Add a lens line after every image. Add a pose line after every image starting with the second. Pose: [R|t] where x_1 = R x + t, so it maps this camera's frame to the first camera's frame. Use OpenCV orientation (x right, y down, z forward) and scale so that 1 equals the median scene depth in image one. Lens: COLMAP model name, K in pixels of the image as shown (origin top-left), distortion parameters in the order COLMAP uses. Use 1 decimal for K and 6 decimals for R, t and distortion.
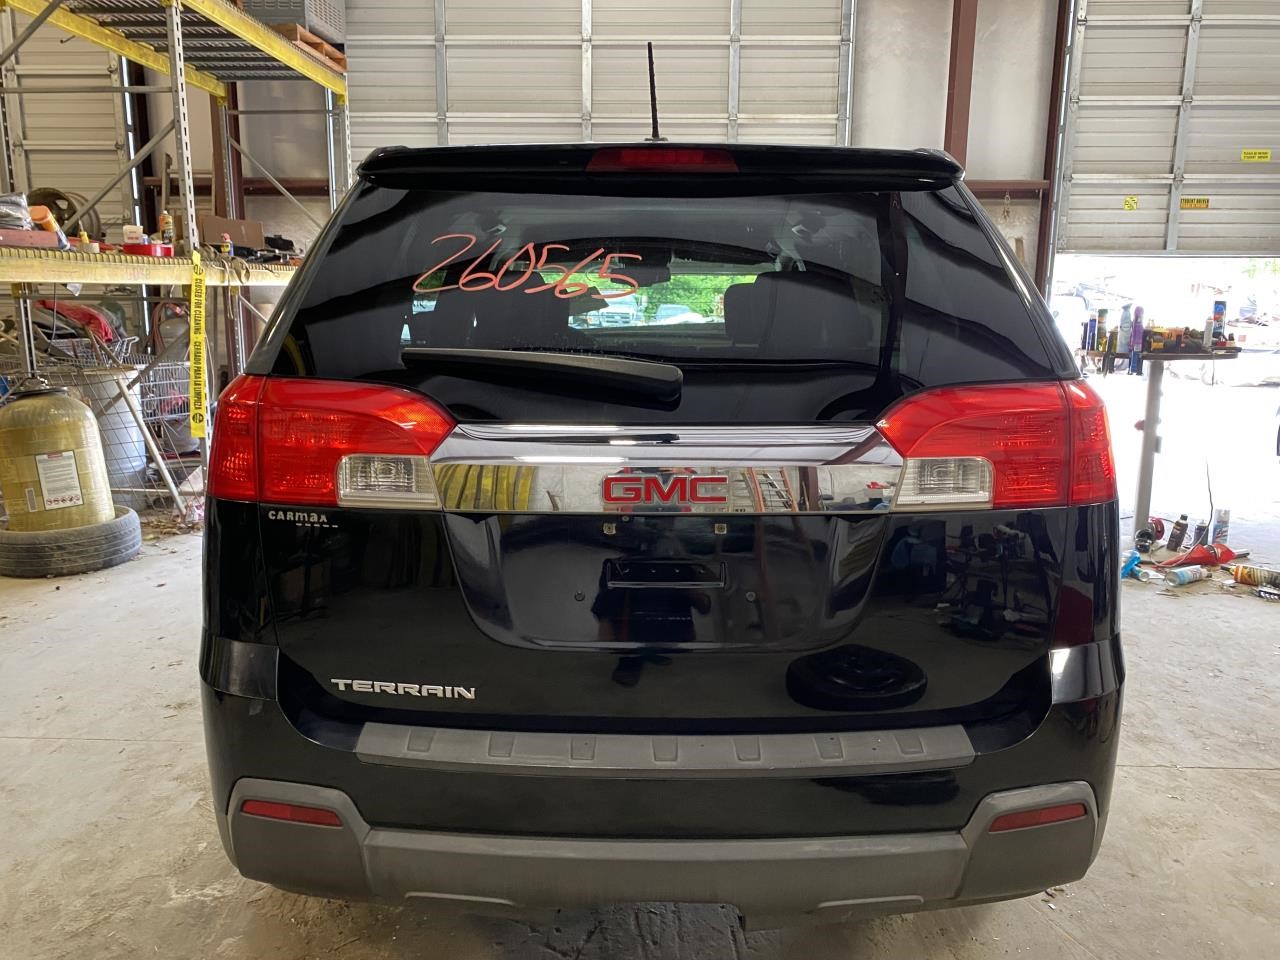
lens RADIAL K [[971.9, 0, 640.0], [0, 971.9, 480.0], [0, 0, 1]] dist [0.008738, 0.002626]
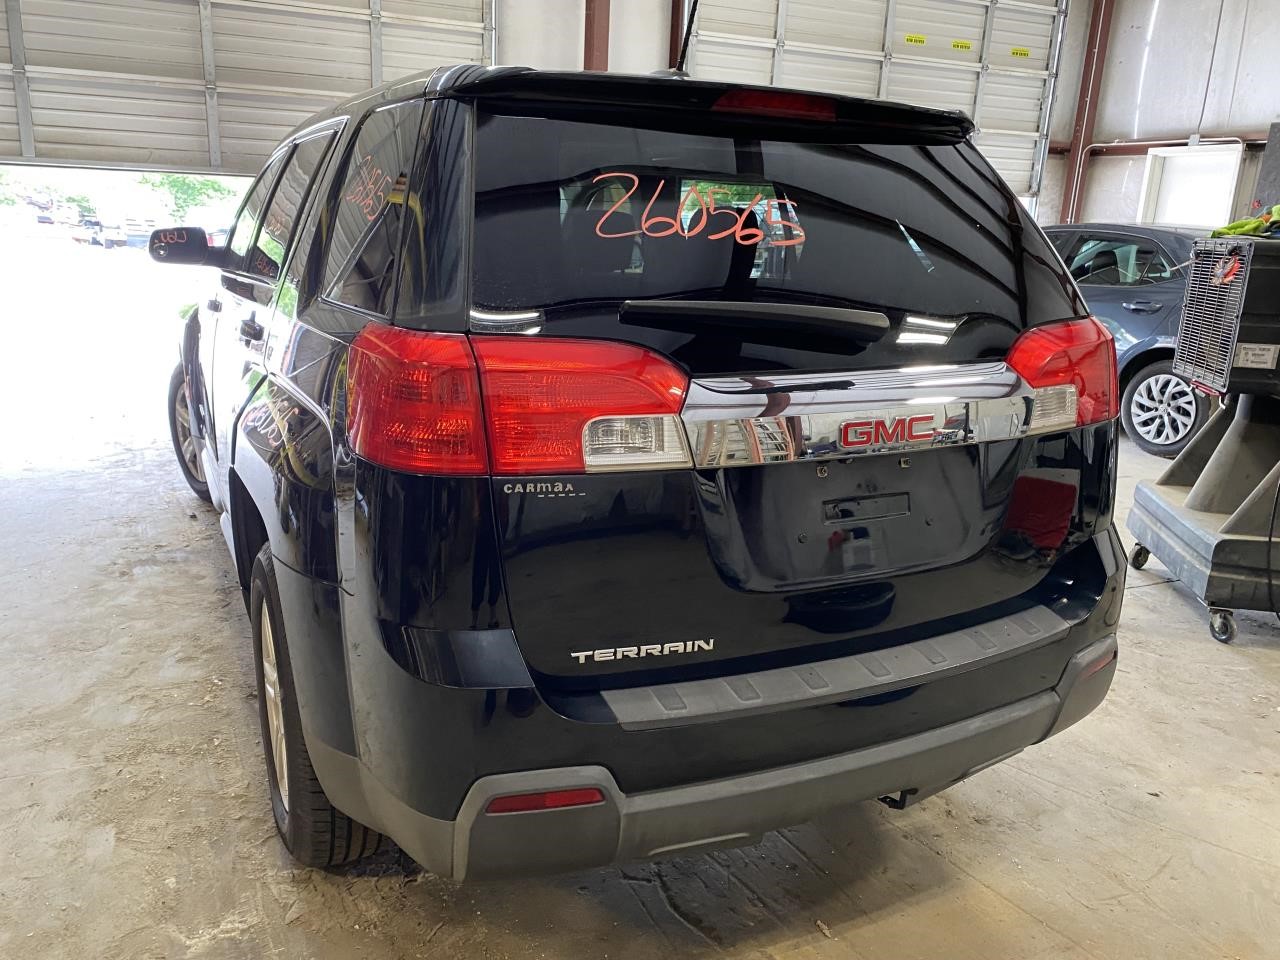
lens RADIAL K [[968.5, 0, 637.7], [0, 968.5, 457.3], [0, 0, 1]] dist [0.020041, -0.008162]
pose [[0.902427, -0.083426, 0.422688, -0.647352], [0.053774, 0.995212, 0.081619, -0.060820], [-0.427473, -0.050926, 0.902593, 0.127498]]
